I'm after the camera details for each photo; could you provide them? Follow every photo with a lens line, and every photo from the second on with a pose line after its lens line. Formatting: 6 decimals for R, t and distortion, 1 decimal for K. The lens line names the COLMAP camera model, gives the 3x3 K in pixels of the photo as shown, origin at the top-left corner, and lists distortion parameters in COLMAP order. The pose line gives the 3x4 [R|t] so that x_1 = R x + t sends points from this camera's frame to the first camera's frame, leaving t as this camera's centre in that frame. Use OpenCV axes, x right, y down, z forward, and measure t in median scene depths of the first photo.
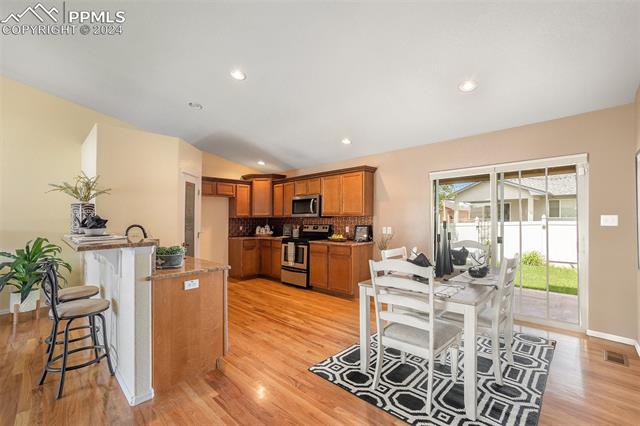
lens RADIAL K [[282.7, 0, 322.6], [0, 282.7, 208.7], [0, 0, 1]] dist [-0.011717, 0.002496]
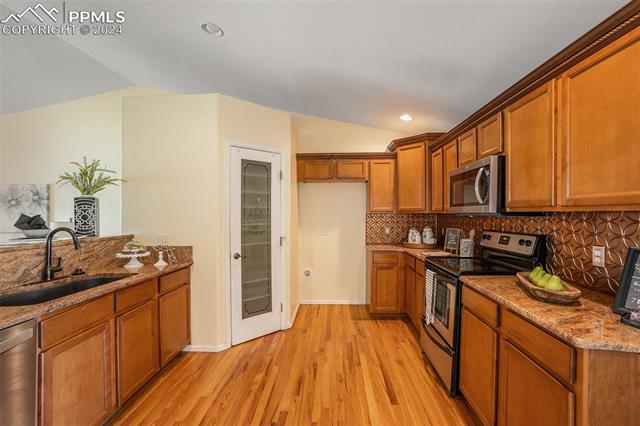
lens RADIAL K [[282.7, 0, 338.9], [0, 282.7, 212.4], [0, 0, 1]] dist [-0.011717, 0.002496]
pose [[0.700086, 0.000101, -0.714058, 0.101077], [0.023703, 0.999446, 0.023380, 0.012676], [0.713665, -0.033293, 0.699696, 0.558714]]
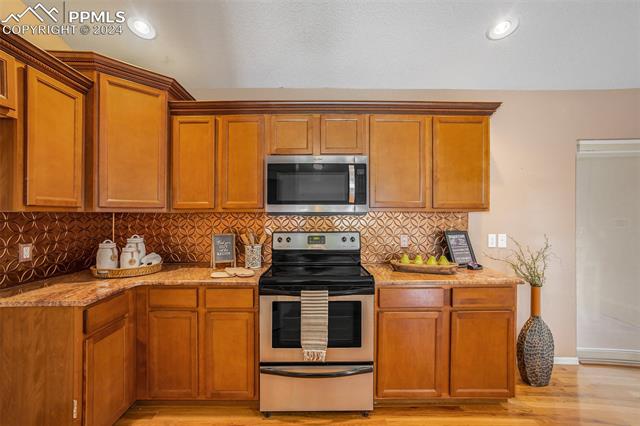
lens RADIAL K [[282.7, 0, 313.6], [0, 282.7, 214.8], [0, 0, 1]] dist [-0.011717, 0.002496]
pose [[0.703624, 0.007090, 0.710537, -0.331461], [-0.031166, 0.999296, 0.020892, 0.023209], [-0.709888, -0.036845, 0.703350, 0.732187]]
